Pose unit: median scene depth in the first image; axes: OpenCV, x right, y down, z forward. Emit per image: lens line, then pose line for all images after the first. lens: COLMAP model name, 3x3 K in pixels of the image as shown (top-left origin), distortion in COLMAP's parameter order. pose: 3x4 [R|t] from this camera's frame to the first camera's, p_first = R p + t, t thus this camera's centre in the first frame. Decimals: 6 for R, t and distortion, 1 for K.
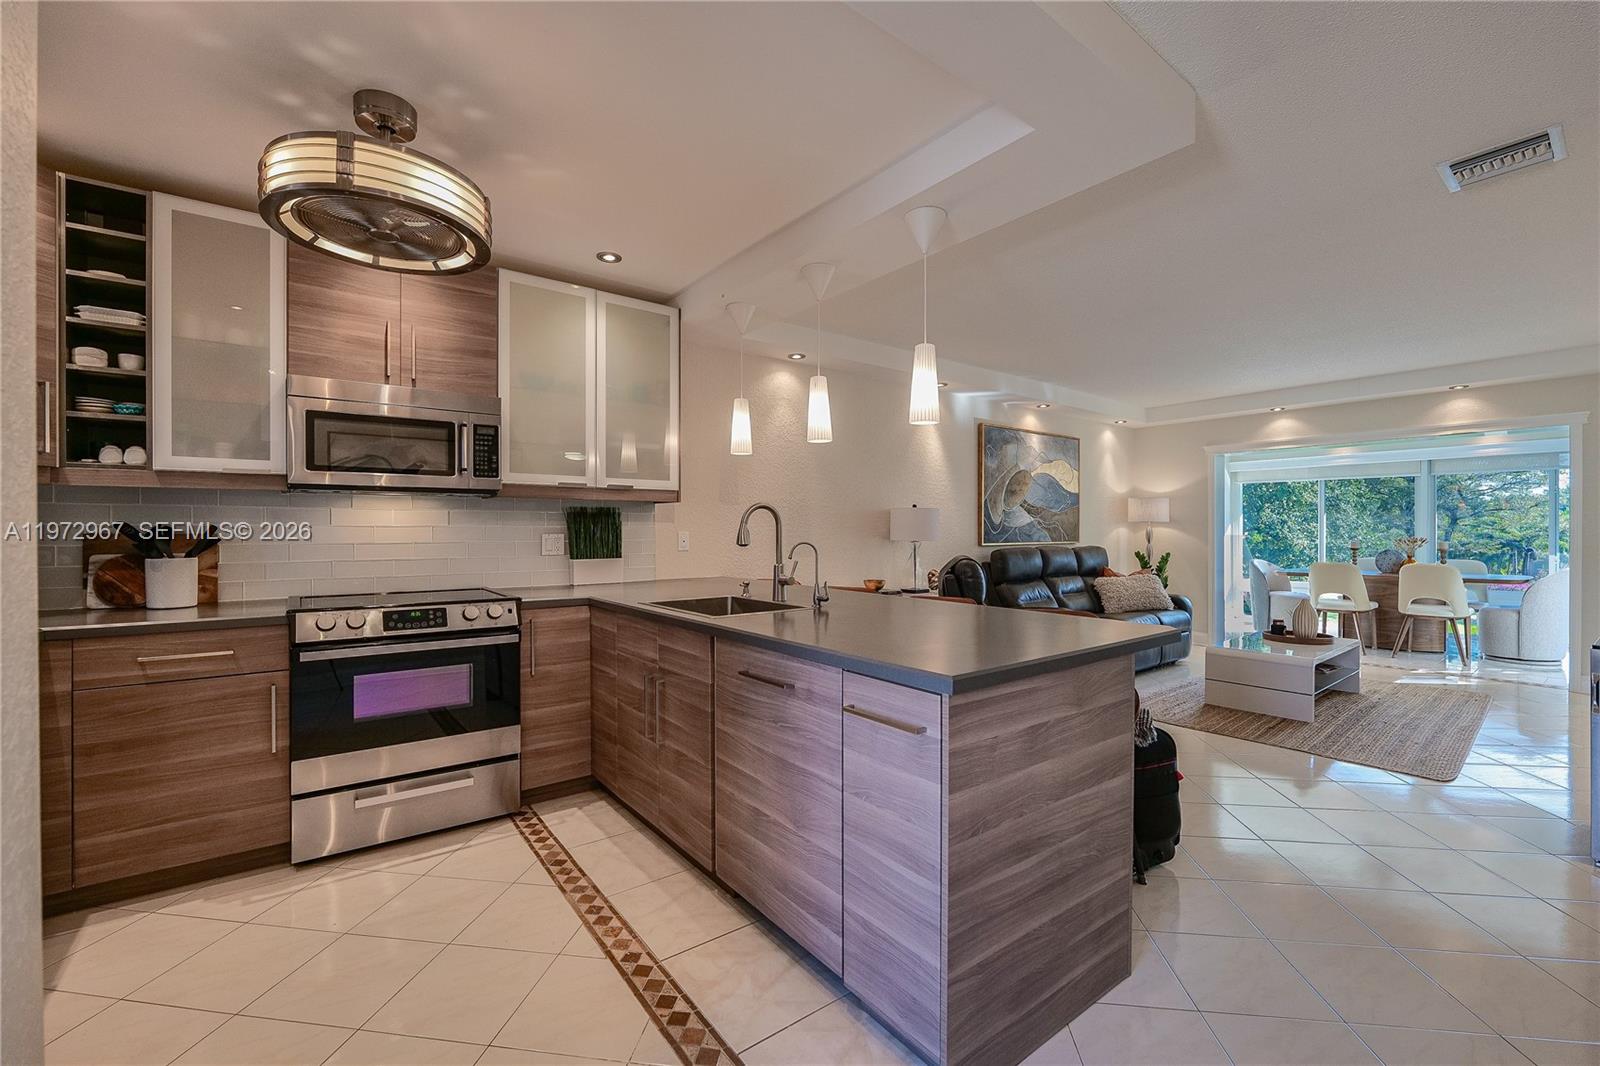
lens RADIAL K [[657.2, 0, 800.0], [0, 657.2, 533.0], [0, 0, 1]] dist [-0.000442, -0.000096]
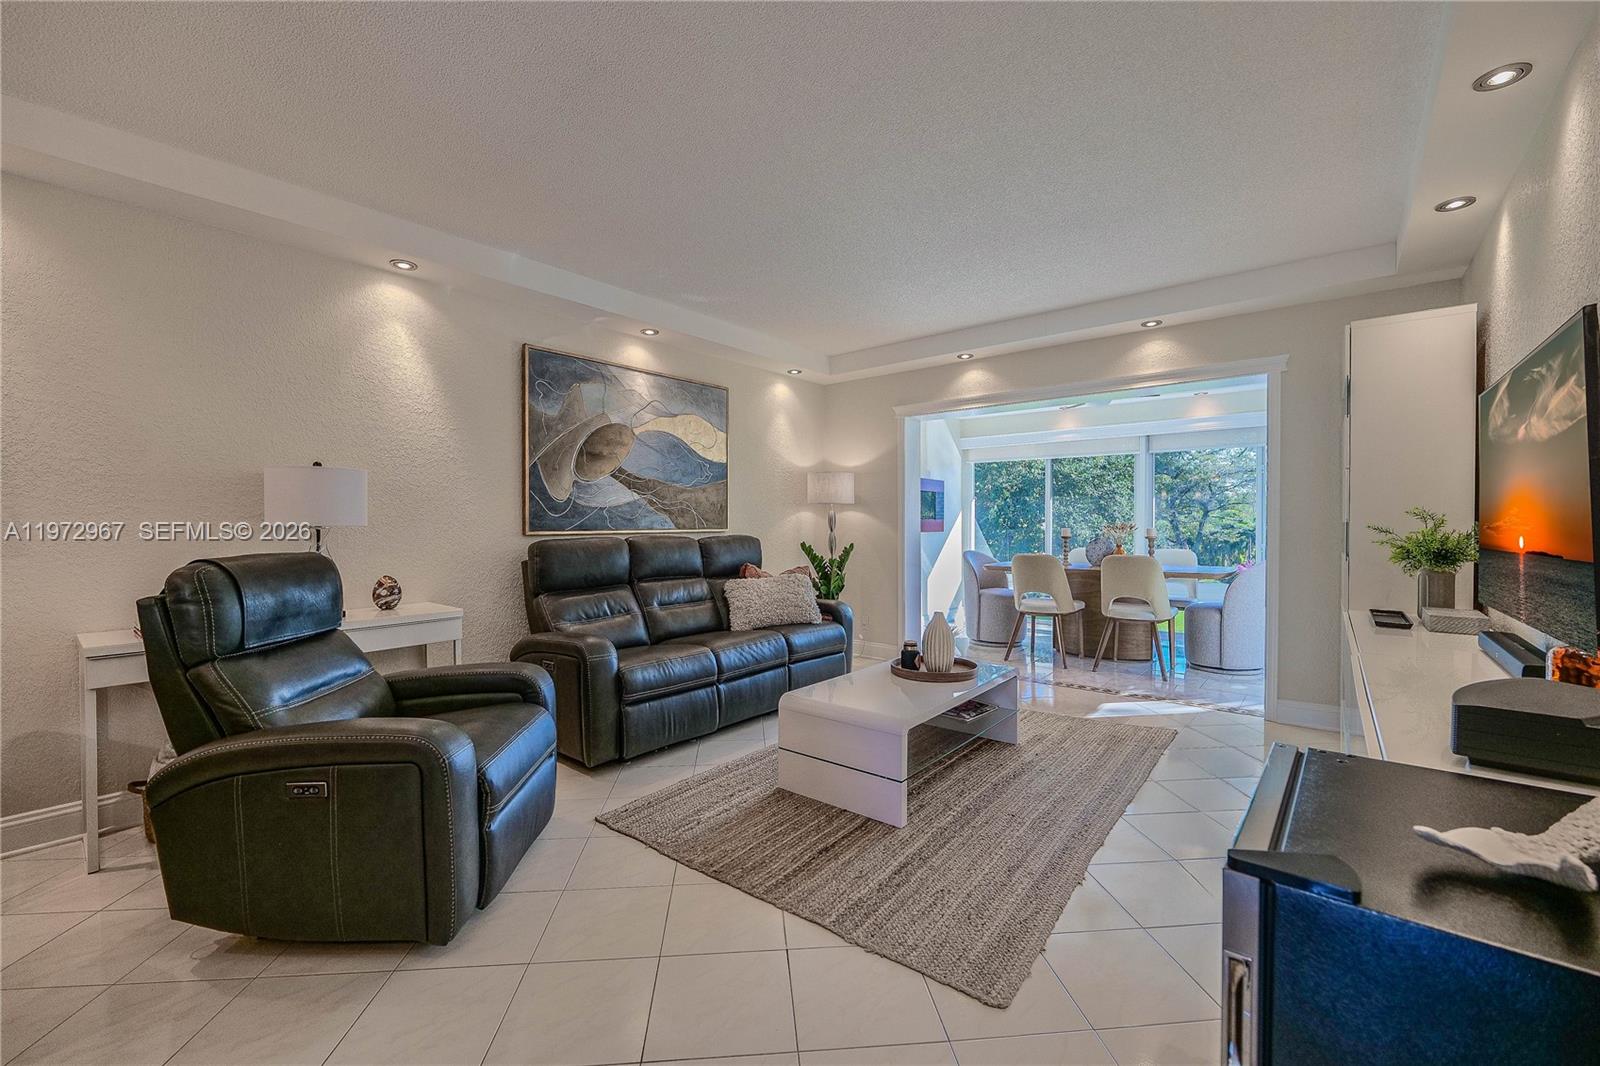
lens RADIAL K [[657.2, 0, 800.0], [0, 657.2, 533.0], [0, 0, 1]] dist [-0.000442, -0.000096]
pose [[0.974852, -0.005115, 0.222796, 0.362752], [0.002678, 0.999933, 0.011239, 0.009687], [-0.222839, -0.010360, 0.974800, 0.287859]]
